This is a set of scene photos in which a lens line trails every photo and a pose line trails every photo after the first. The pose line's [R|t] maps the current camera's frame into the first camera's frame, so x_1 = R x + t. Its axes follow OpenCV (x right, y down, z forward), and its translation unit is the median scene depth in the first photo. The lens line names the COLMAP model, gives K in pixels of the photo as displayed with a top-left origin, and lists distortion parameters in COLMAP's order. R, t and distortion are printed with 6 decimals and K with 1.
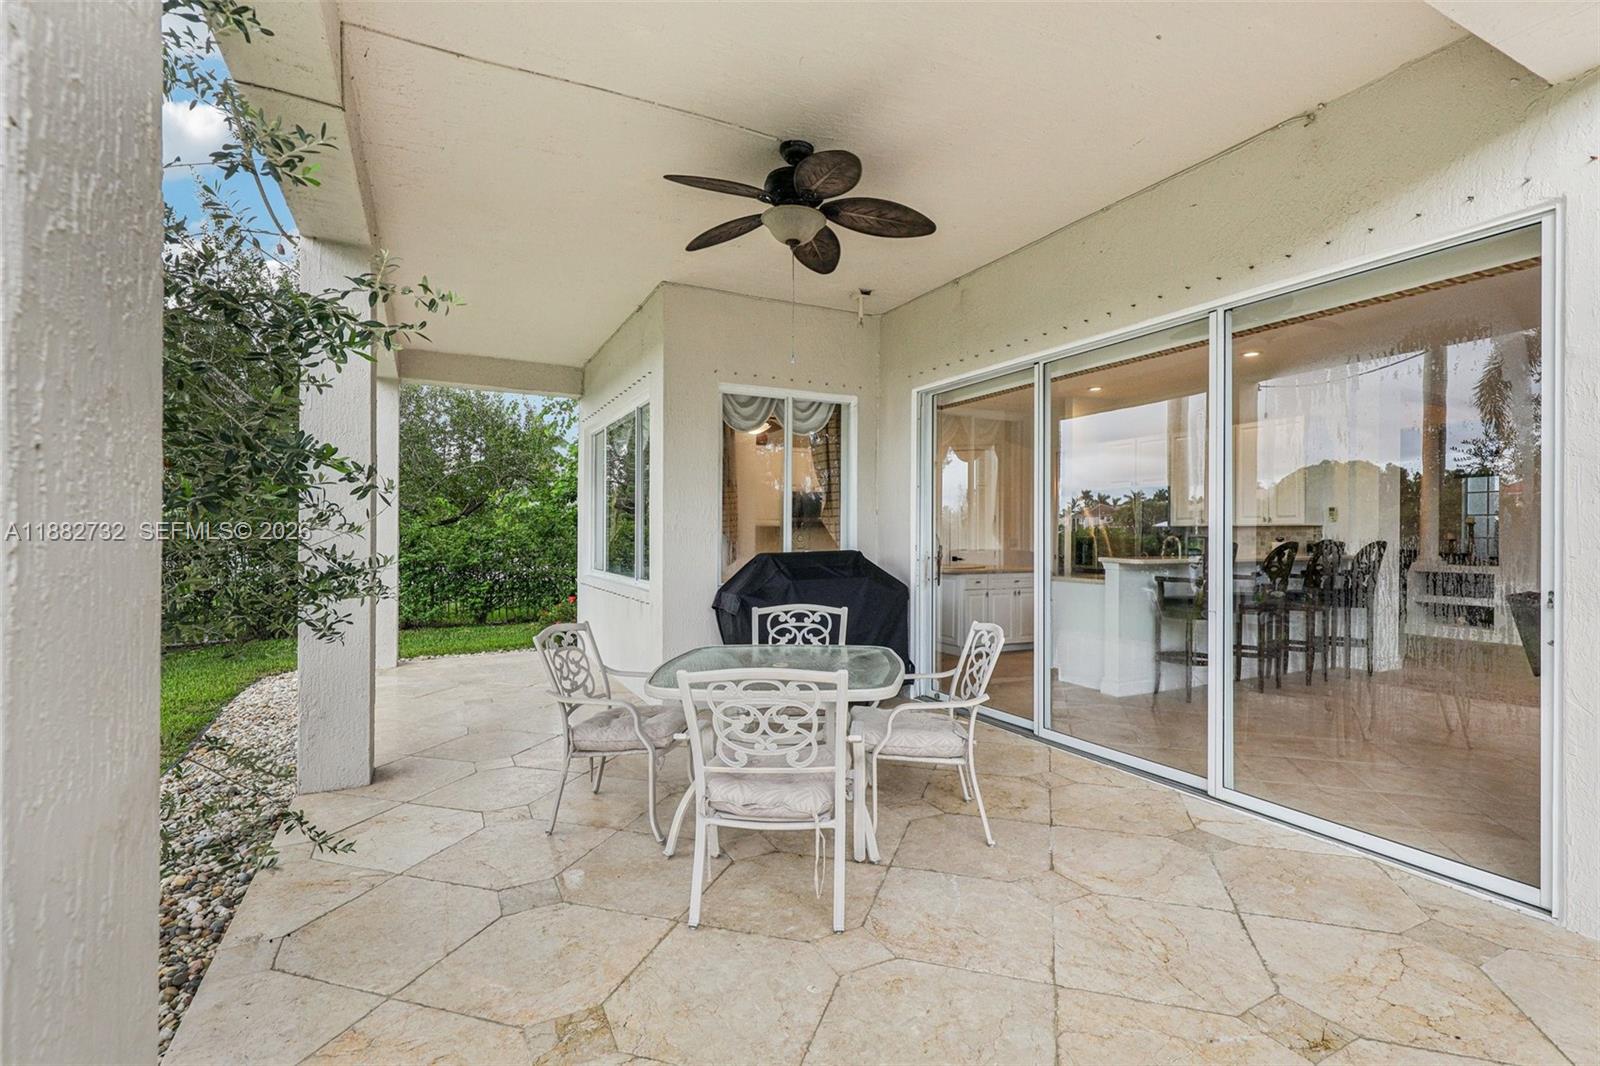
lens RADIAL K [[730.3, 0, 800.0], [0, 730.3, 533.0], [0, 0, 1]] dist [0.000767, 0.000167]
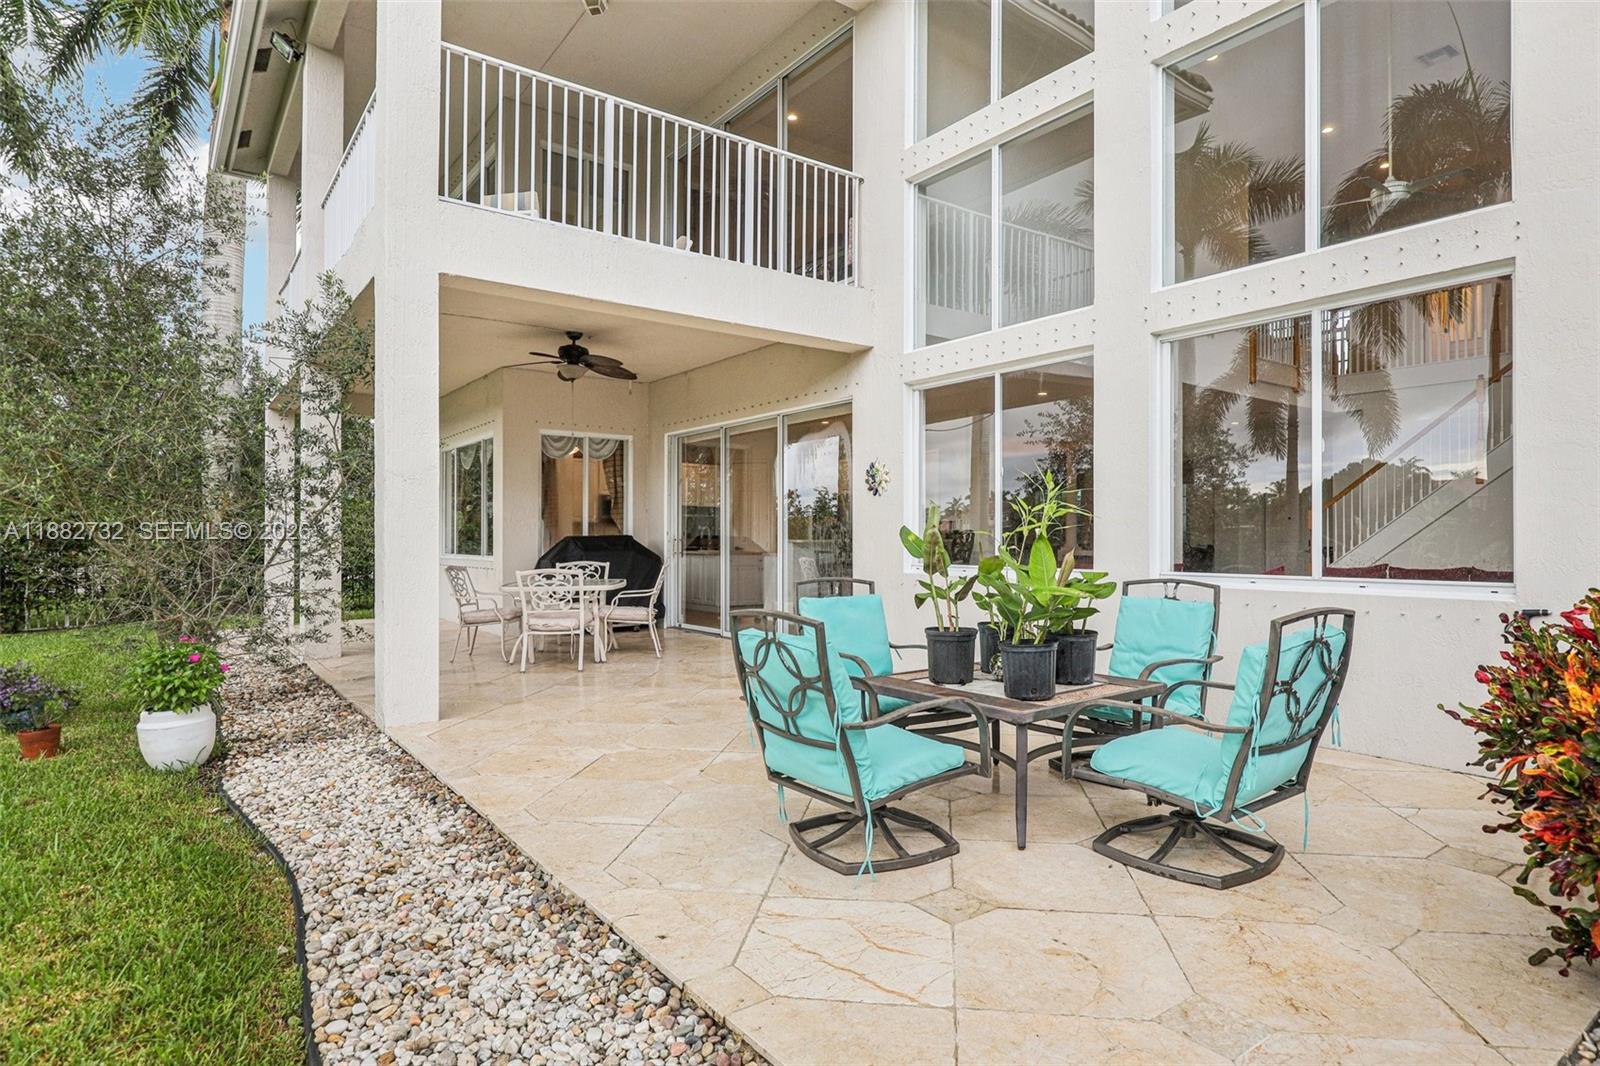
lens RADIAL K [[893.1, 0, 800.0], [0, 893.1, 533.0], [0, 0, 1]] dist [-0.002315, -0.000345]
pose [[0.987705, 0.001464, 0.156324, 0.140819], [0.000249, 0.999940, -0.010941, 0.040538], [-0.156331, 0.010846, 0.987645, -0.965364]]
